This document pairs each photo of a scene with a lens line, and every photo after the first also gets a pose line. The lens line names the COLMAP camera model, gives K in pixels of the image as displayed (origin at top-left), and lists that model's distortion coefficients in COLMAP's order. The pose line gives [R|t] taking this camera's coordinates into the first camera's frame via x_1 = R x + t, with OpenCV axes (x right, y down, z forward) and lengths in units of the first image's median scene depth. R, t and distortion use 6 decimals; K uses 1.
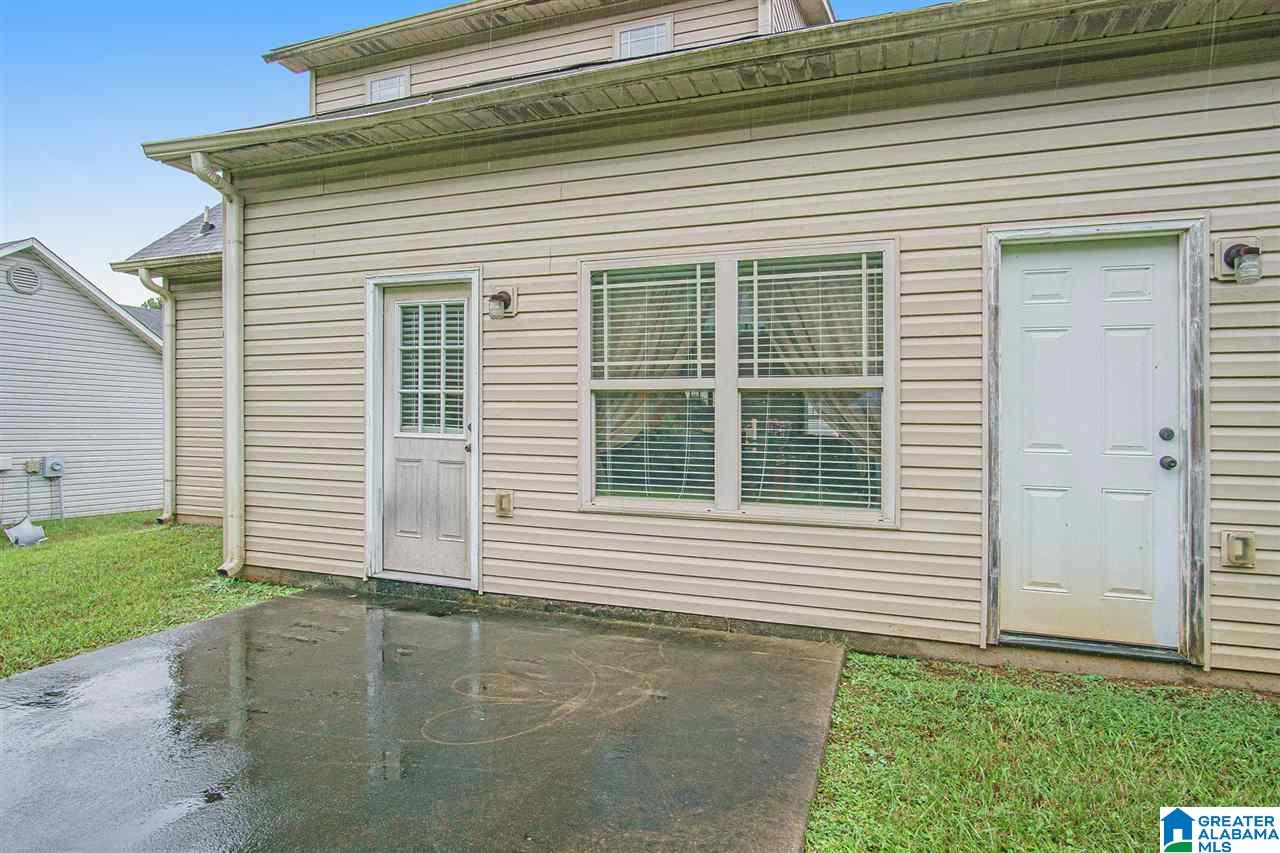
lens RADIAL K [[698.9, 0, 658.9], [0, 698.9, 426.3], [0, 0, 1]] dist [-0.032781, 0.012890]
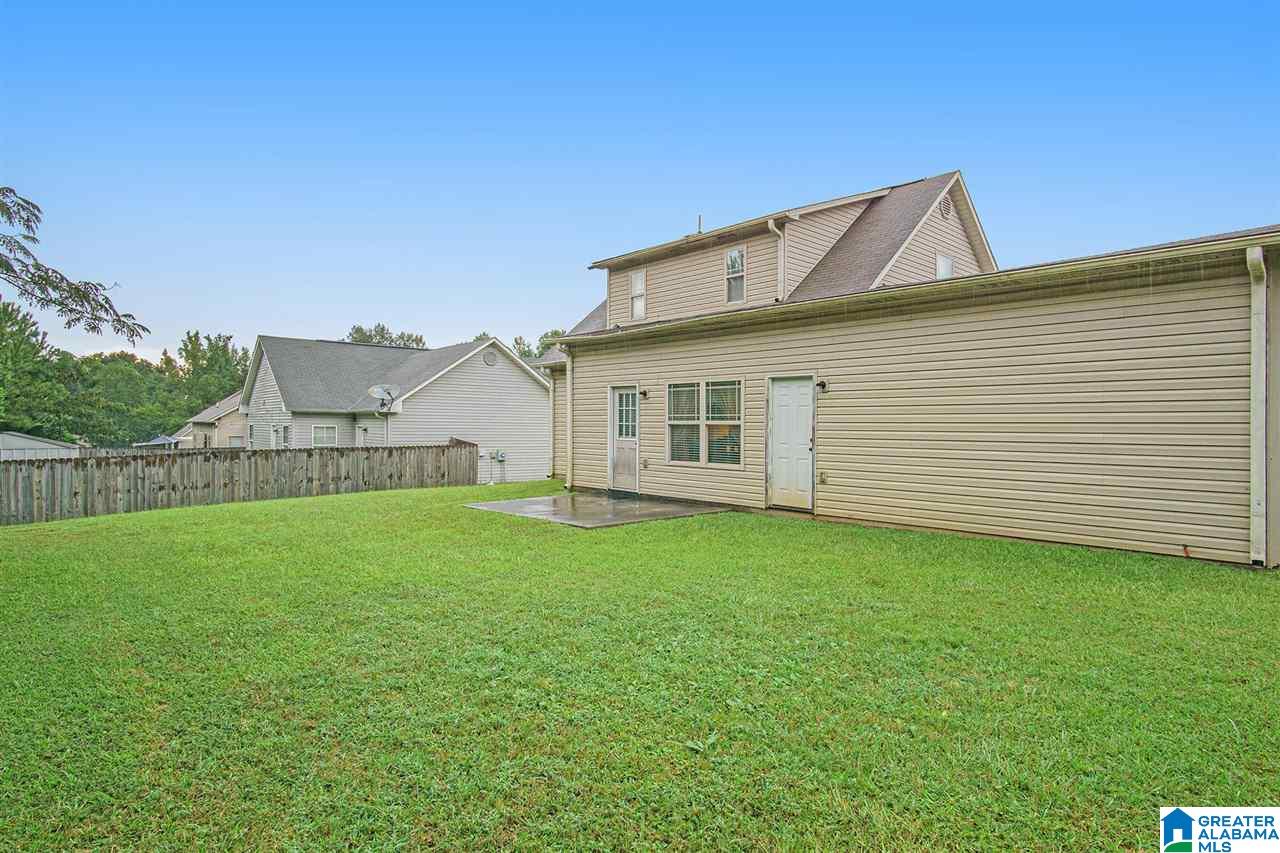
lens RADIAL K [[698.9, 0, 632.2], [0, 698.9, 432.0], [0, 0, 1]] dist [-0.032781, 0.012890]
pose [[0.873112, 0.002196, -0.487515, 1.192471], [-0.002500, 0.999997, 0.000028, -0.018813], [0.487514, 0.001195, 0.873115, -1.629442]]
